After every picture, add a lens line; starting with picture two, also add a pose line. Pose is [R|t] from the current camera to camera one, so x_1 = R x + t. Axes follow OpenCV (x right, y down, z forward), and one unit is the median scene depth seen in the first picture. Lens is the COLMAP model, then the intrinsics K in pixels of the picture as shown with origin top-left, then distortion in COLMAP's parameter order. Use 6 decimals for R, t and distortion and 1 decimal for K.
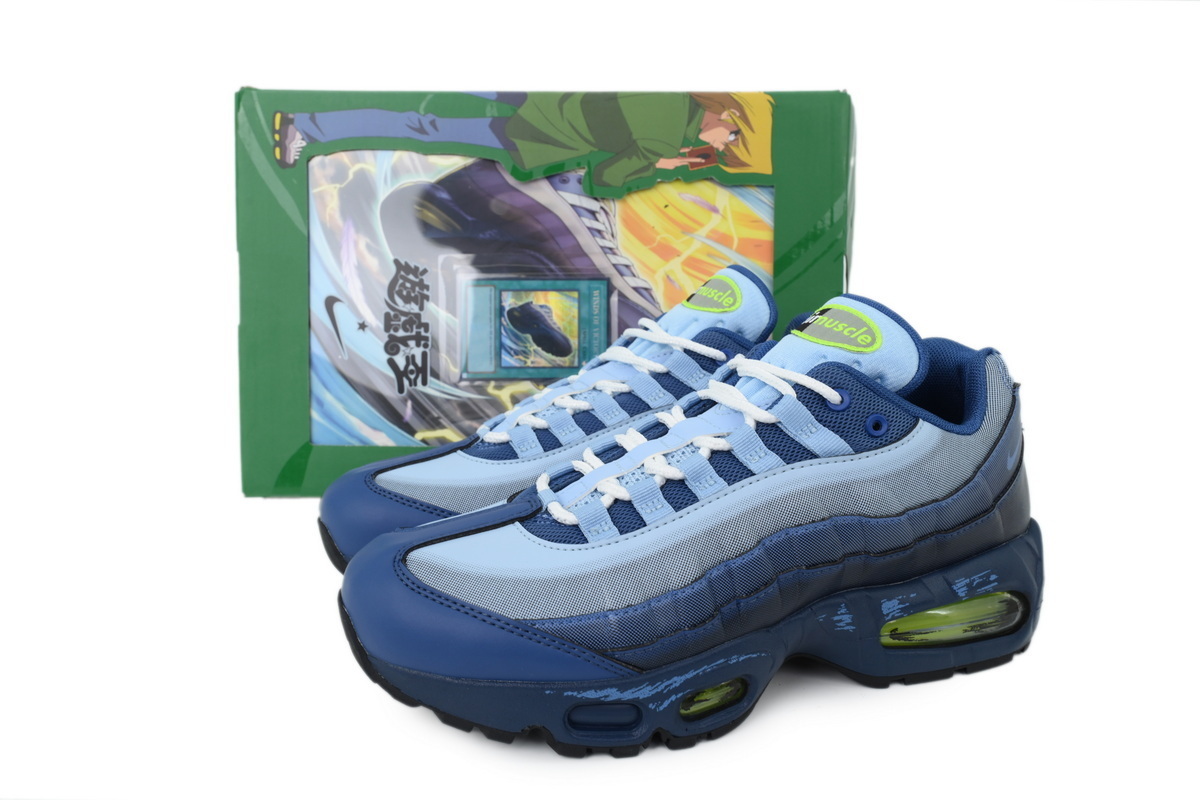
lens RADIAL K [[999.9, 0, 600.7], [0, 999.9, 399.8], [0, 0, 1]] dist [0.049338, 0.001965]
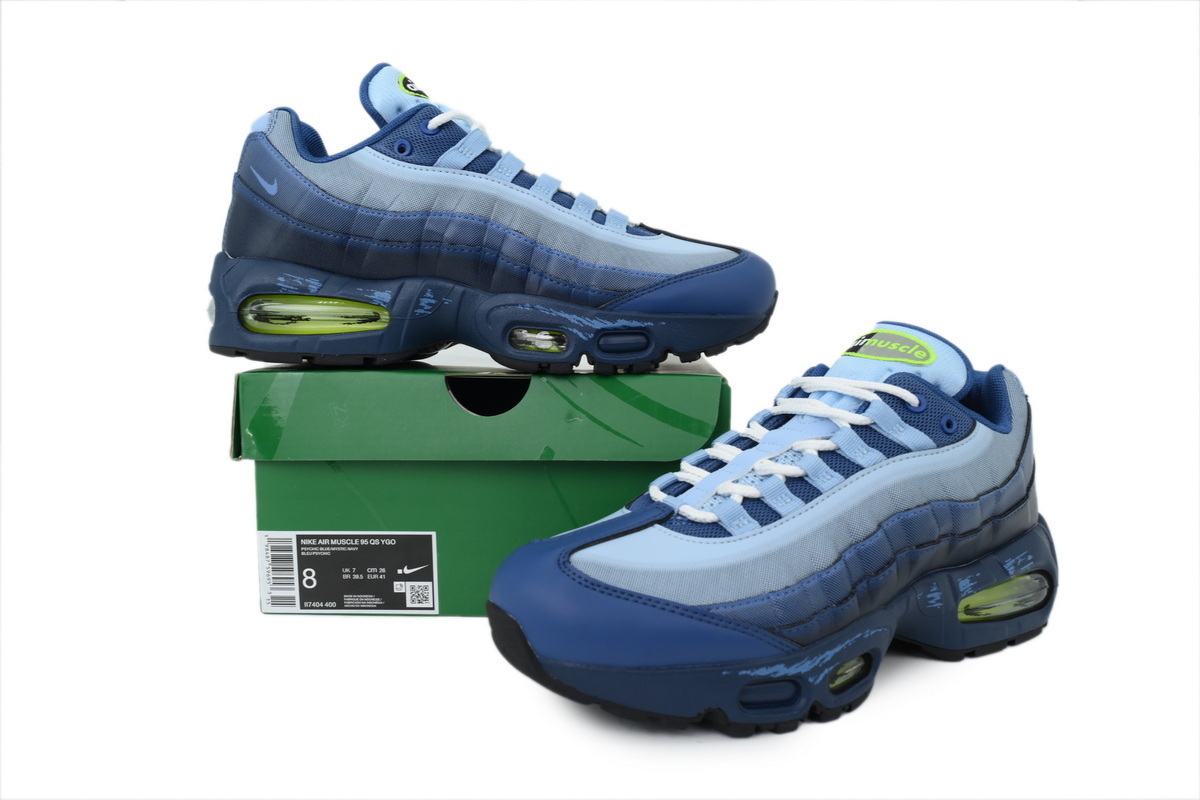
lens RADIAL K [[999.9, 0, 596.2], [0, 999.9, 404.5], [0, 0, 1]] dist [0.049338, 0.001965]
pose [[0.969743, -0.023882, 0.242957, -0.404500], [0.048949, 0.994014, -0.097669, 0.097448], [-0.239170, 0.106606, 0.965108, -0.024249]]
